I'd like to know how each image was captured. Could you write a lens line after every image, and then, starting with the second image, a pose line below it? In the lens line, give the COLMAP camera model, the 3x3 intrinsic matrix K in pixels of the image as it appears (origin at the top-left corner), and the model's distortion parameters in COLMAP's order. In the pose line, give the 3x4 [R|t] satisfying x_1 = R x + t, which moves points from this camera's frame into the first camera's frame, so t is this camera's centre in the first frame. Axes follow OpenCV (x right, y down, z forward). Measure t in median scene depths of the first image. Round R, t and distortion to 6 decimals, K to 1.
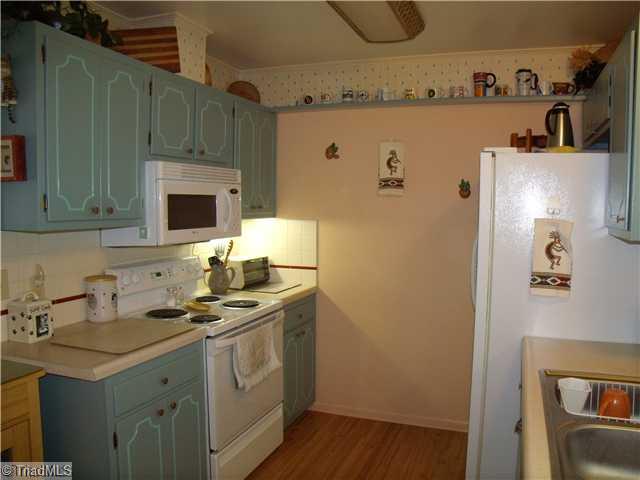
lens RADIAL K [[538.7, 0, 320.0], [0, 538.7, 240.0], [0, 0, 1]] dist [-0.129531, 0.011541]
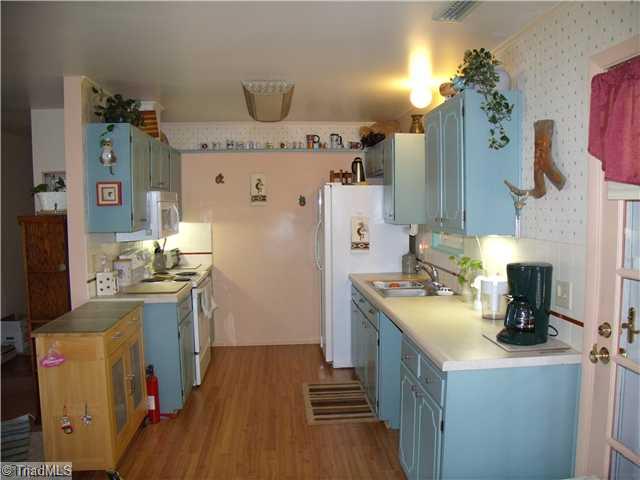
lens RADIAL K [[538.7, 0, 320.0], [0, 538.7, 240.0], [0, 0, 1]] dist [-0.129531, 0.011541]
pose [[0.907003, -0.050382, 0.418100, -0.424704], [0.051369, 0.998640, 0.008903, 0.018804], [-0.417980, 0.013402, 0.908357, -0.624582]]
